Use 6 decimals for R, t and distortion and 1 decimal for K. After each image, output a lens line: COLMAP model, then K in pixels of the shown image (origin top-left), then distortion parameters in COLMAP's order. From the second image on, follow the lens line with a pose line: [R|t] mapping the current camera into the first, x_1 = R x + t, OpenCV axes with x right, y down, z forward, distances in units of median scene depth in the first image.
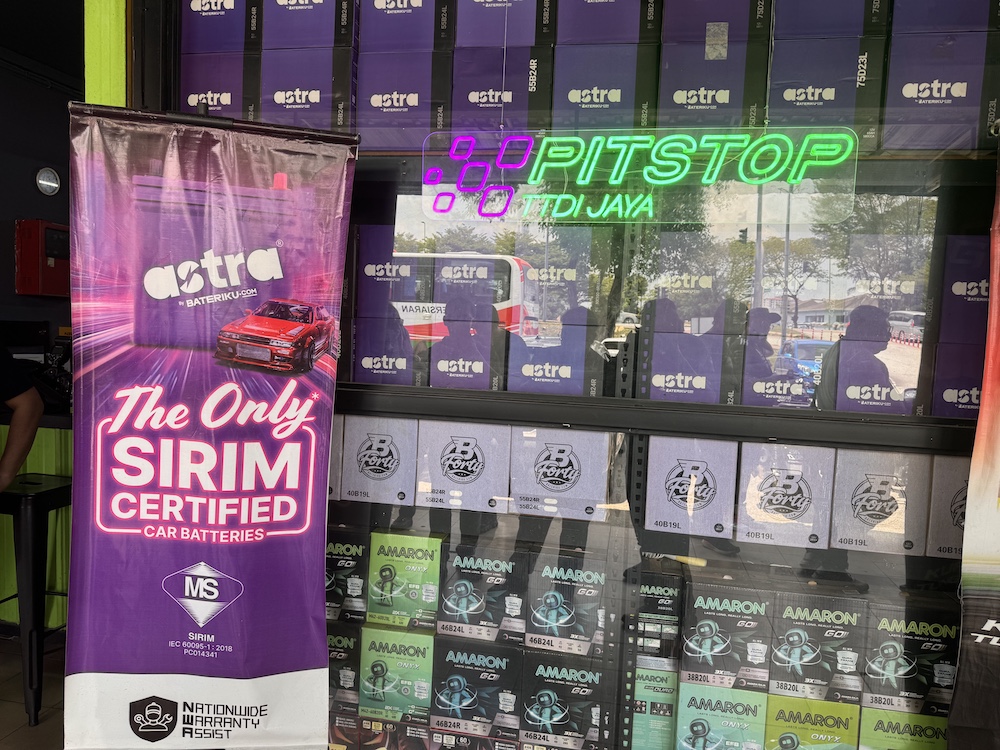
lens RADIAL K [[704.1, 0, 501.9], [0, 704.1, 381.2], [0, 0, 1]] dist [0.049939, -0.064397]
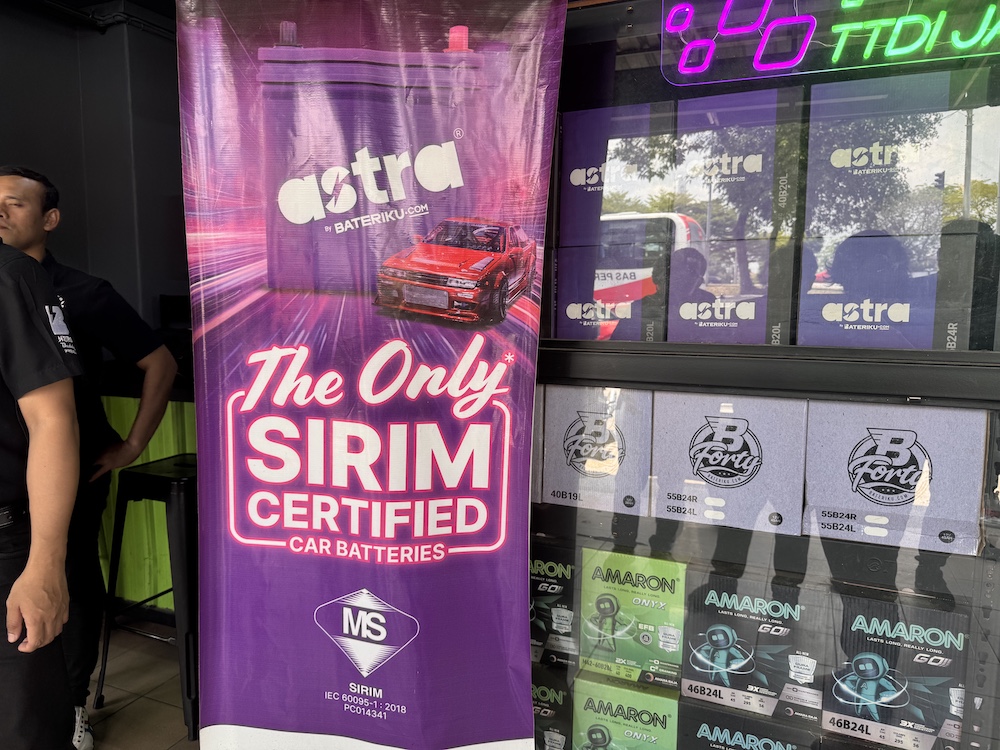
lens RADIAL K [[704.1, 0, 501.1], [0, 704.1, 377.2], [0, 0, 1]] dist [0.049939, -0.064397]
pose [[0.976813, -0.010452, -0.213837, -0.124881], [0.017975, 0.999285, 0.033269, 0.017015], [0.213337, -0.036342, 0.976303, 0.320880]]
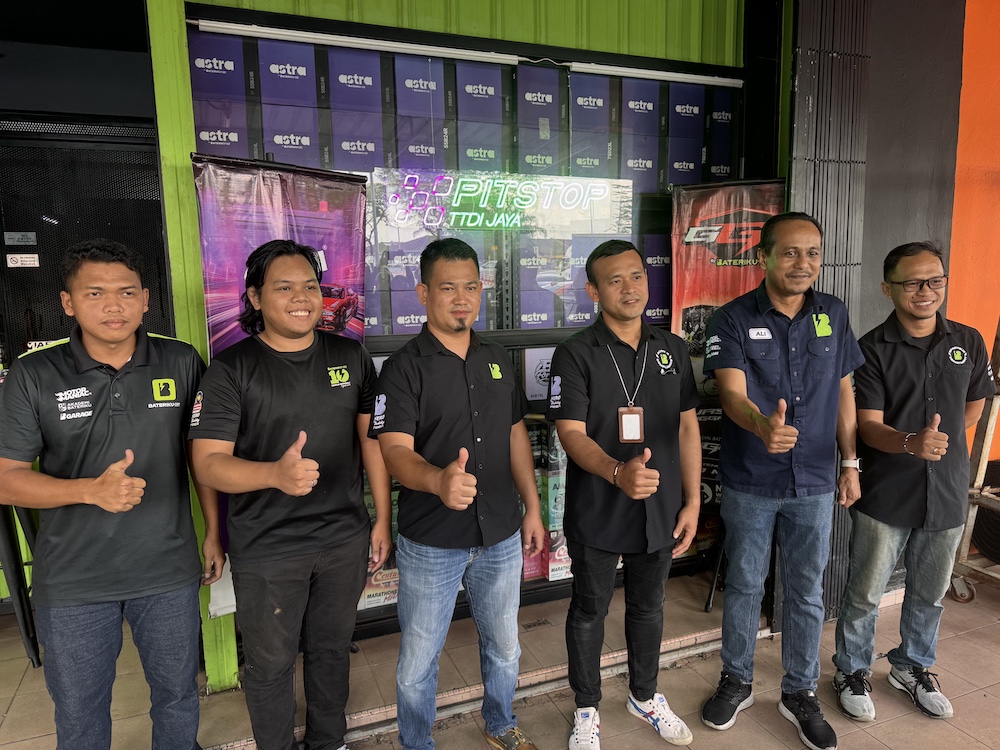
lens RADIAL K [[704.1, 0, 483.6], [0, 704.1, 388.9], [0, 0, 1]] dist [0.049939, -0.064397]
pose [[0.846496, -0.133526, 0.515379, -0.821545], [0.086919, 0.989711, 0.113656, -0.035094], [-0.525252, -0.051413, 0.849392, -0.479821]]
